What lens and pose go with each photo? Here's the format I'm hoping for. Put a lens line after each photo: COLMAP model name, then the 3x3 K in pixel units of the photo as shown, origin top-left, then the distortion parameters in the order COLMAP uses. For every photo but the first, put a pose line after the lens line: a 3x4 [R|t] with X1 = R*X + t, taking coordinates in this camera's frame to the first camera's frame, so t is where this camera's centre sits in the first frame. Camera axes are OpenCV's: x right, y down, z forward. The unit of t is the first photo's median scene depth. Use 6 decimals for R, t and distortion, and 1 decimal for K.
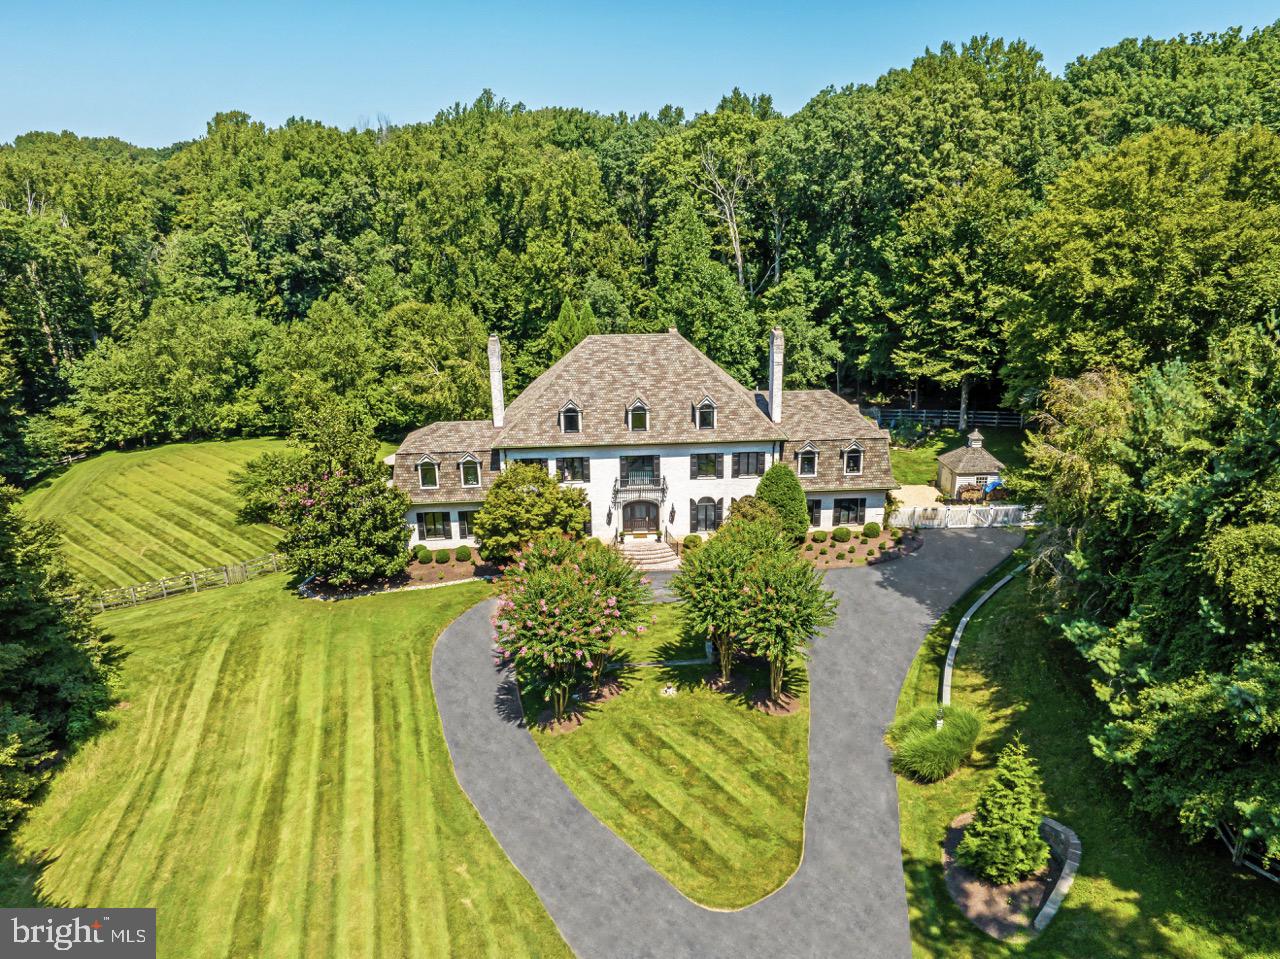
lens RADIAL K [[905.5, 0, 640.0], [0, 905.5, 479.5], [0, 0, 1]] dist [-0.031732, -0.001797]
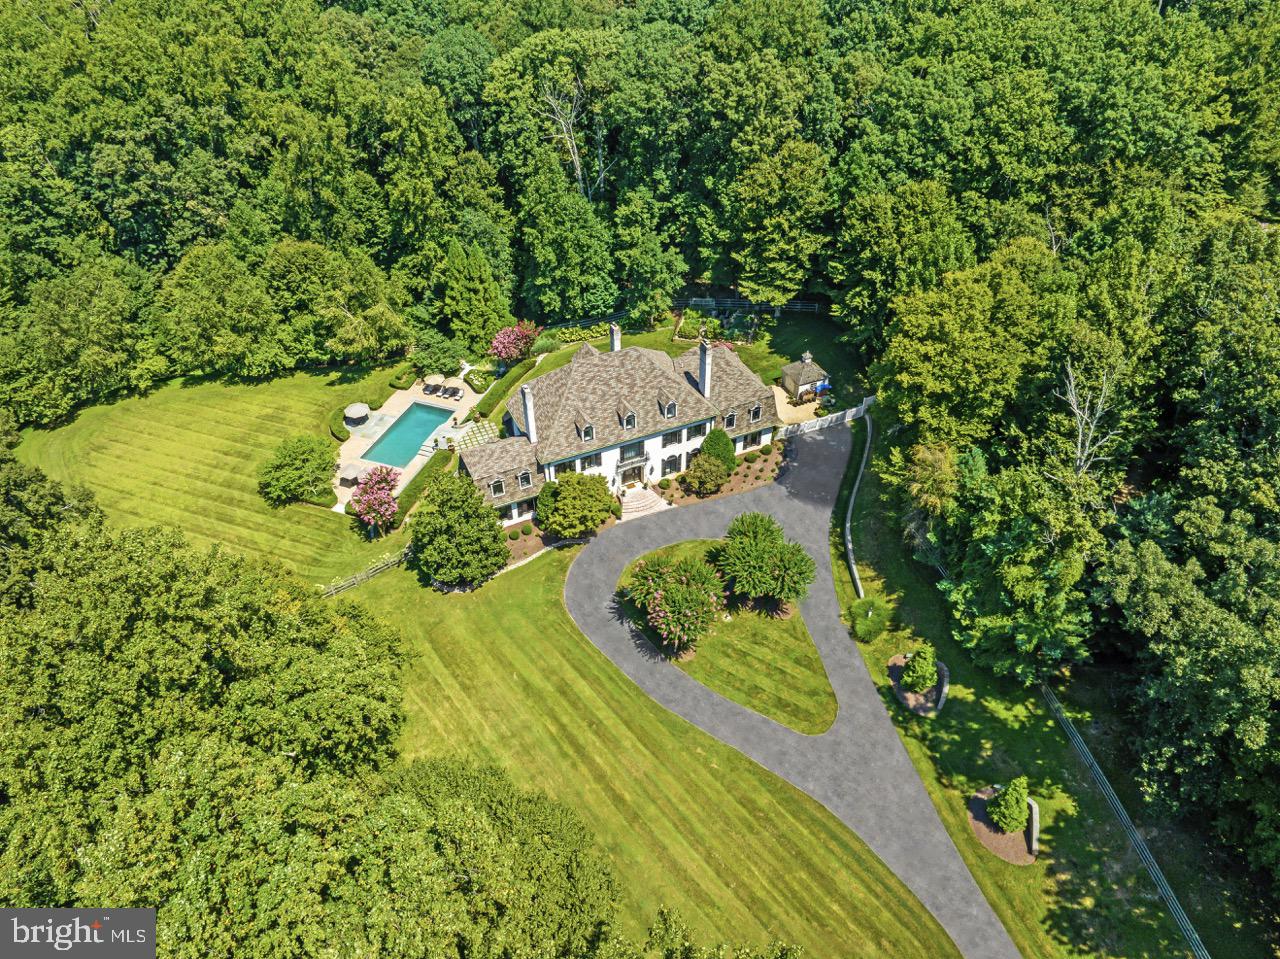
lens RADIAL K [[905.5, 0, 640.0], [0, 905.5, 479.5], [0, 0, 1]] dist [-0.031732, -0.001797]
pose [[0.928936, -0.230372, 0.289838, -0.432910], [0.107842, 0.917254, 0.383426, -0.540553], [-0.354186, -0.324922, 0.876914, -0.341894]]
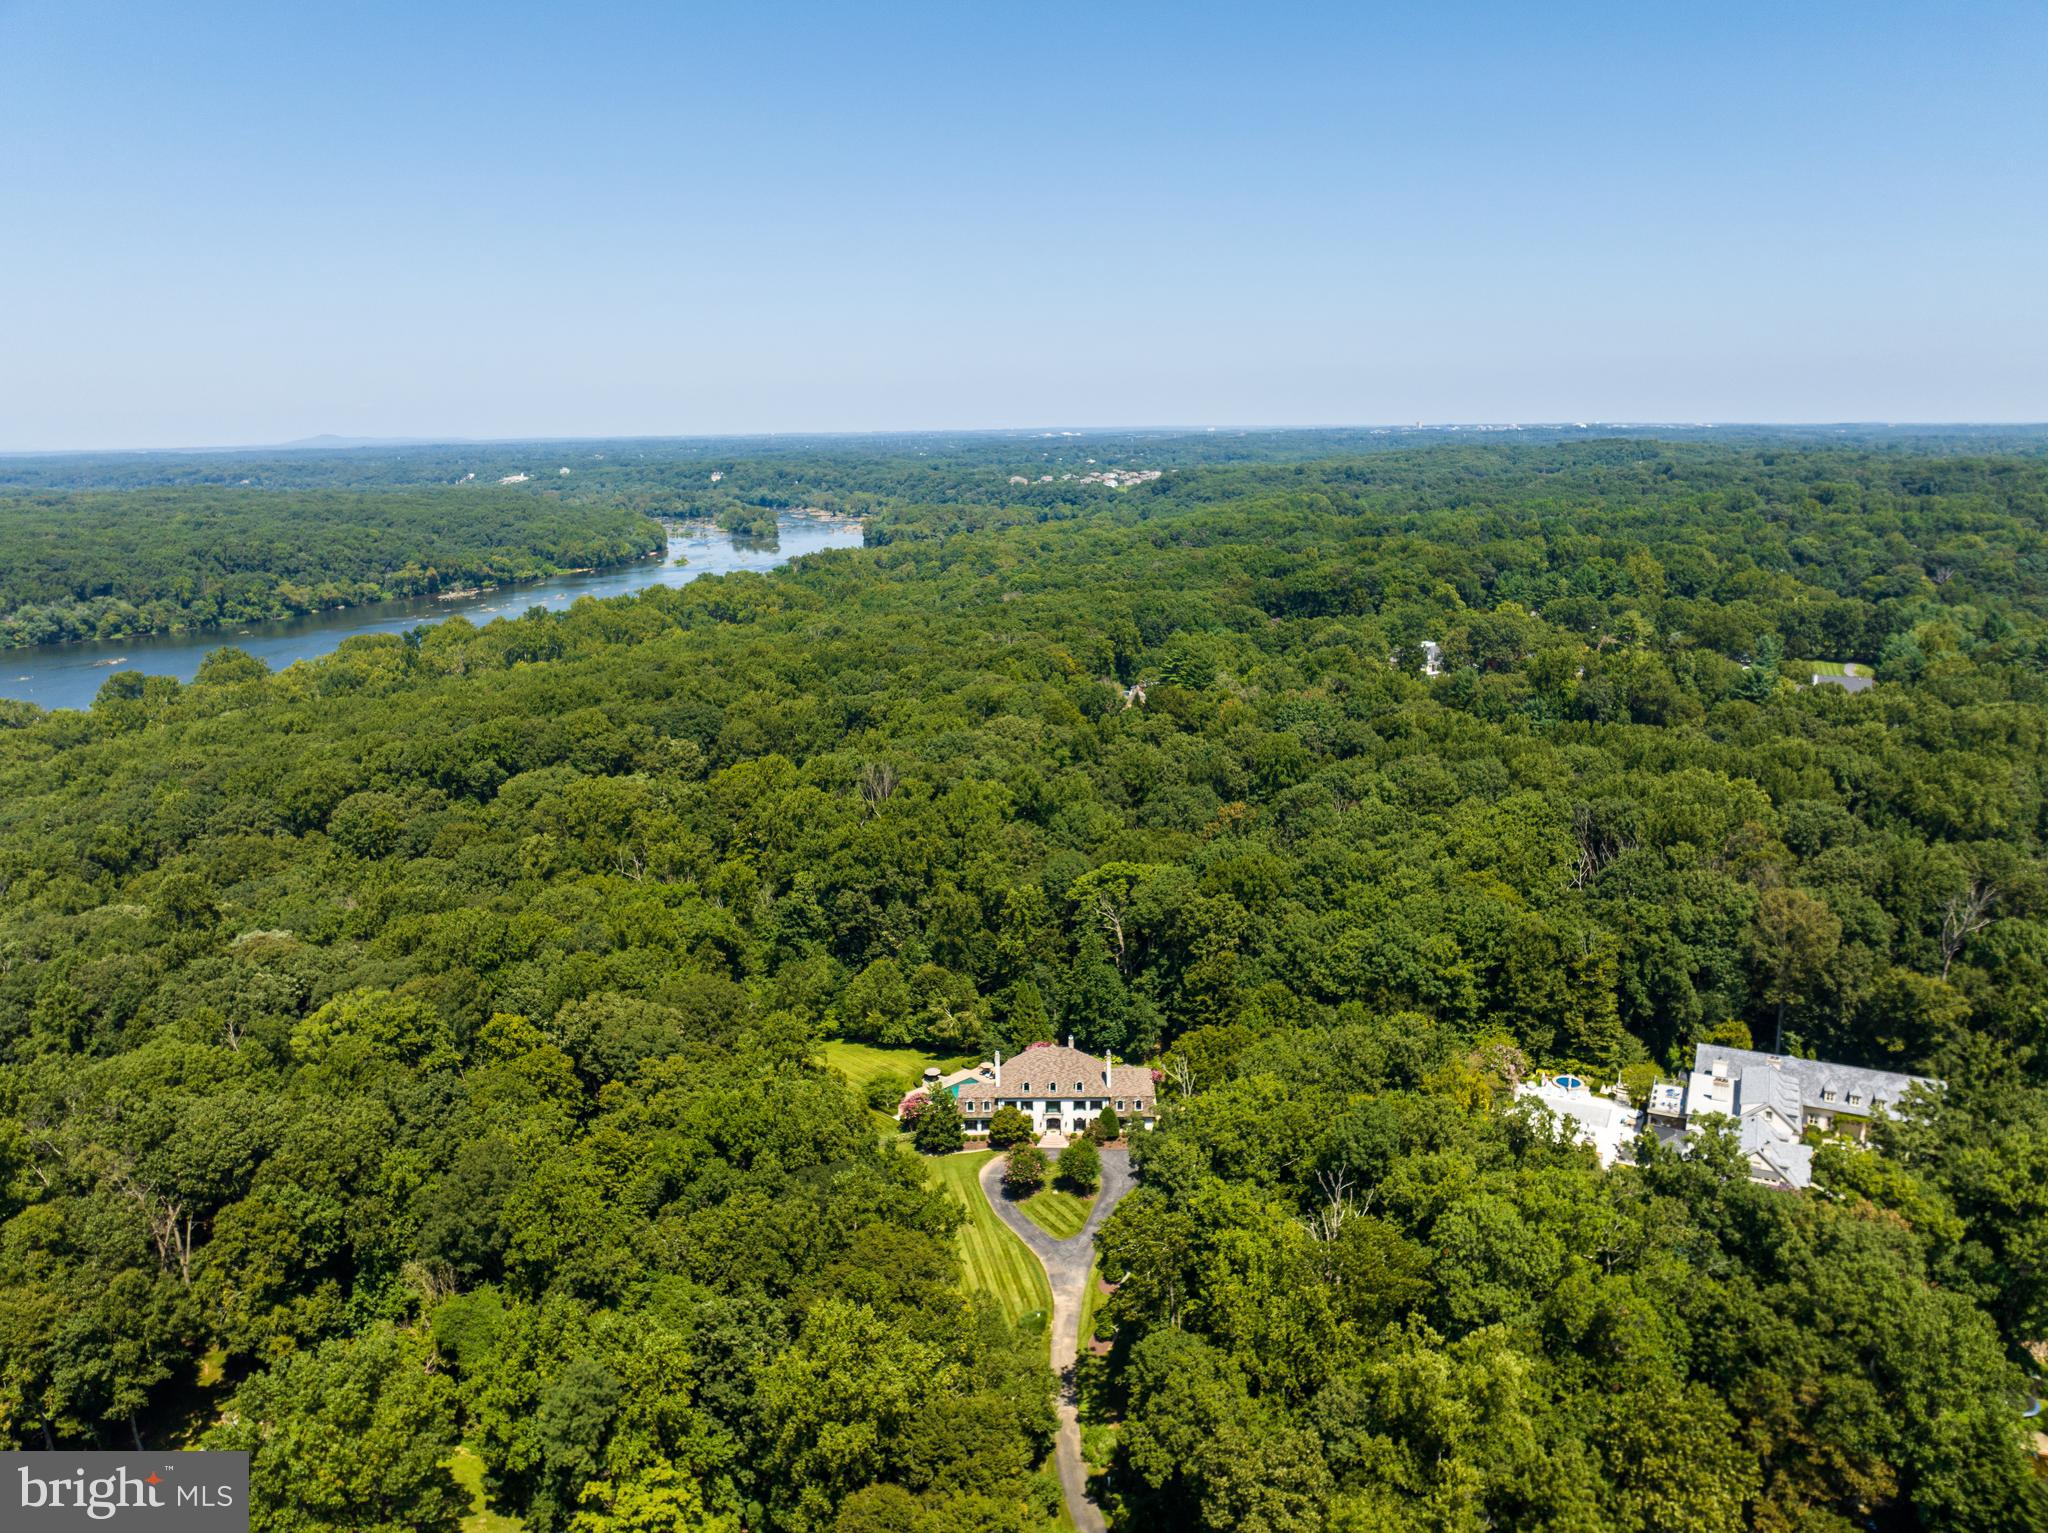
lens RADIAL K [[1489.3, 0, 1024.0], [0, 1489.3, 766.5], [0, 0, 1]] dist [-0.000249, 0.000038]
pose [[0.997673, 0.018033, -0.065749, 0.174718], [-0.023294, 0.996511, -0.080147, -0.620107], [0.064075, 0.081492, 0.994612, -3.218125]]
